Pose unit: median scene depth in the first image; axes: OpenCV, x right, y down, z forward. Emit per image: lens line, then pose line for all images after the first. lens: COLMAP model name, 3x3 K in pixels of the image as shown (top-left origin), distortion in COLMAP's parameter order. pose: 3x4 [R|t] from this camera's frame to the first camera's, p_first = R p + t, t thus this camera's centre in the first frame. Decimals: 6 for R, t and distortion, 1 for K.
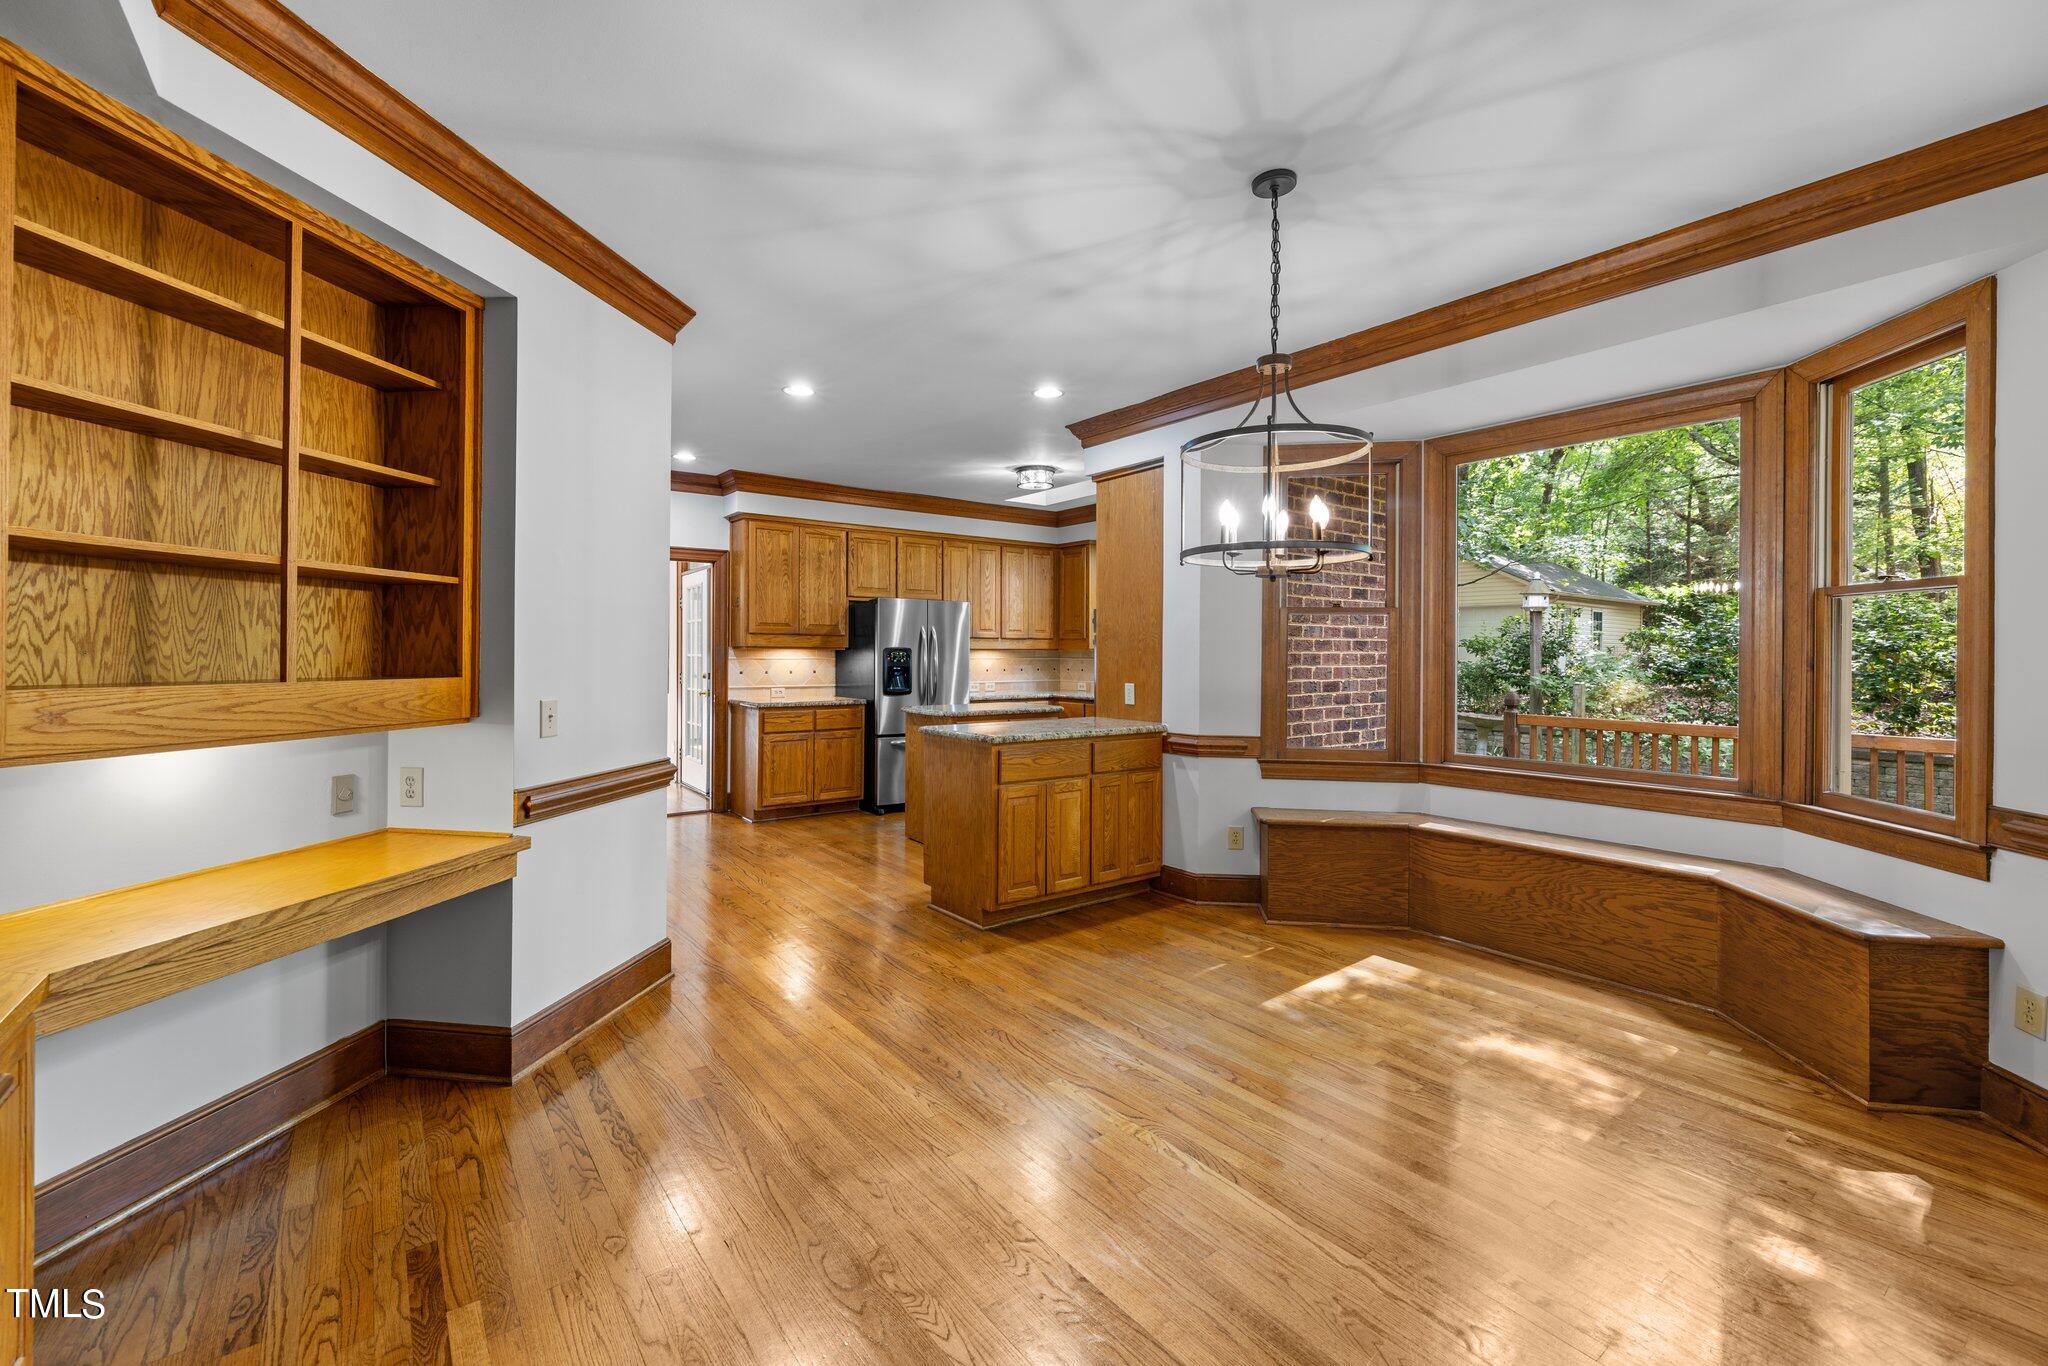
lens RADIAL K [[848.2, 0, 1024.0], [0, 848.2, 683.0], [0, 0, 1]] dist [-0.000377, -0.000160]
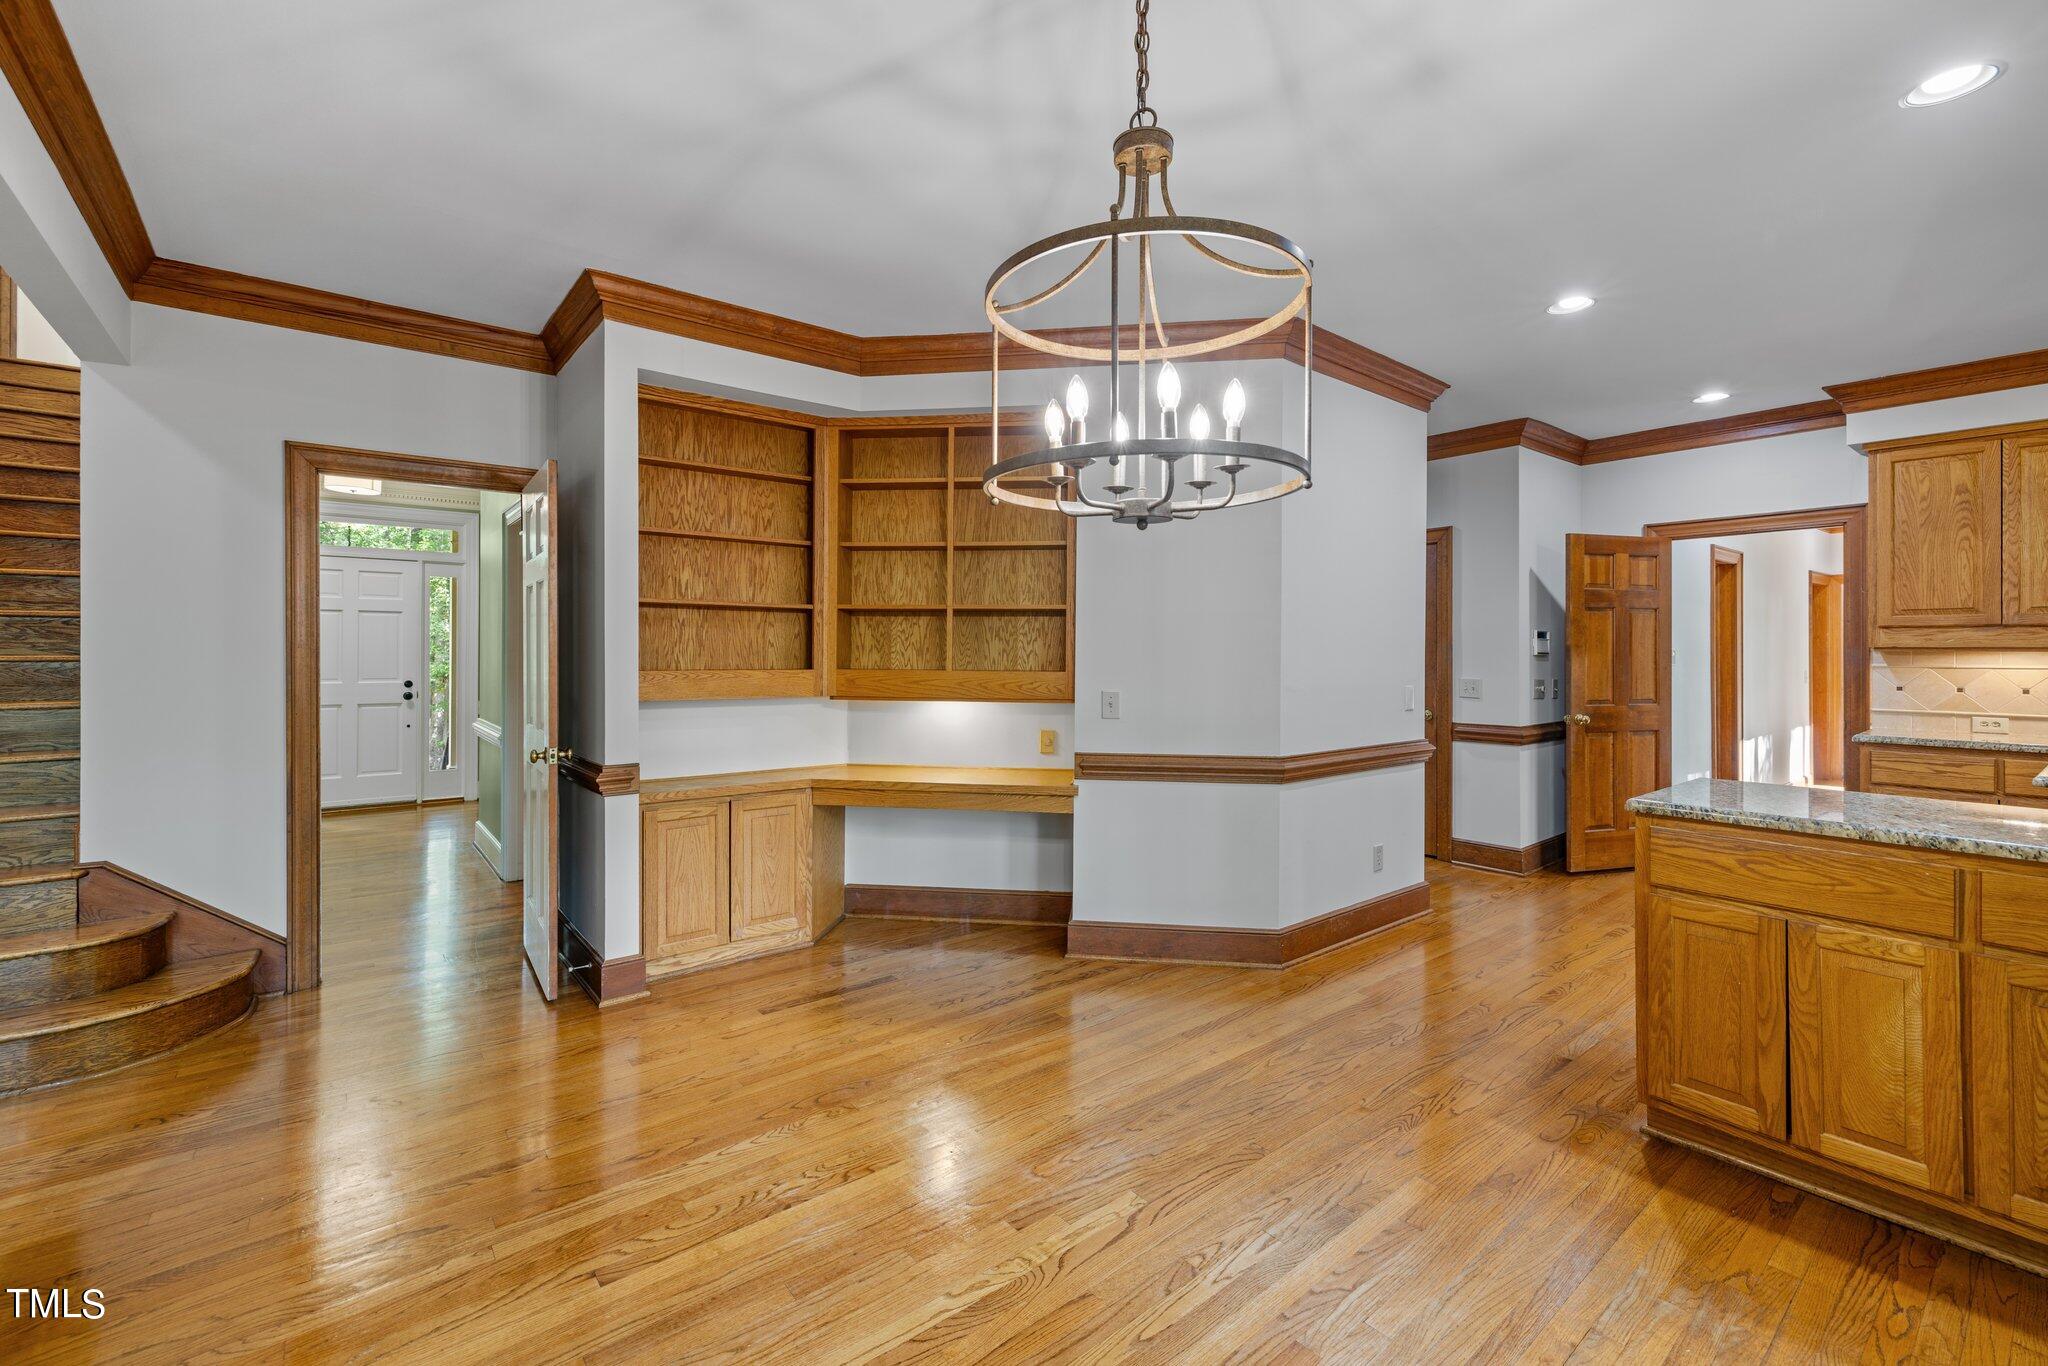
lens RADIAL K [[860.9, 0, 1013.0], [0, 860.9, 677.3], [0, 0, 1]] dist [0.000223, 0.000022]
pose [[0.022177, 0.023410, -0.999480, 0.559153], [-0.037676, 0.999035, 0.022563, -0.017887], [0.999044, 0.037156, 0.023038, 0.576651]]
